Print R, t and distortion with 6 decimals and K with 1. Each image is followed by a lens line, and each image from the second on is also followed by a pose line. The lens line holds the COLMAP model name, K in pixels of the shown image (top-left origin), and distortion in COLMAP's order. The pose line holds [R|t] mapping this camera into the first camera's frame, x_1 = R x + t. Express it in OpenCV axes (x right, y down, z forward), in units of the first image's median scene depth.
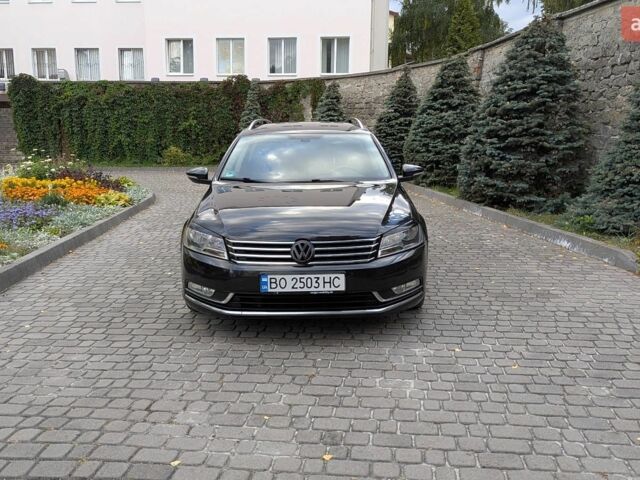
lens RADIAL K [[609.7, 0, 321.0], [0, 609.7, 230.6], [0, 0, 1]] dist [0.061872, -0.015217]
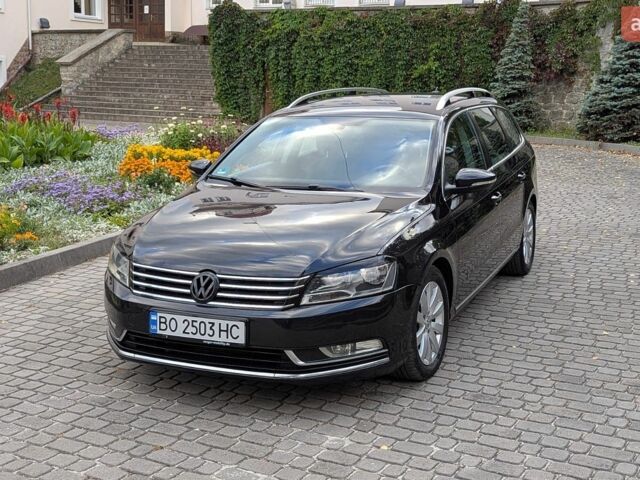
lens RADIAL K [[915.7, 0, 320.0], [0, 915.7, 240.0], [0, 0, 1]] dist [0.134628, -0.402017]
pose [[0.915044, 0.083030, -0.394715, 0.545978], [-0.072685, 0.996507, 0.041118, -0.081416], [0.396751, -0.008935, 0.917883, -0.005069]]
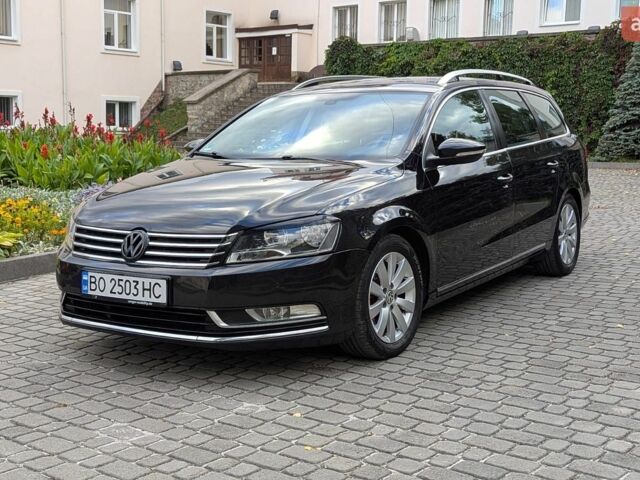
lens RADIAL K [[915.7, 0, 320.0], [0, 915.7, 240.0], [0, 0, 1]] dist [0.134628, -0.402017]
pose [[0.837756, 0.071255, -0.541376, 0.740660], [-0.084617, 0.996414, 0.000206, 0.008816], [0.539449, 0.045637, 0.840780, 0.187719]]
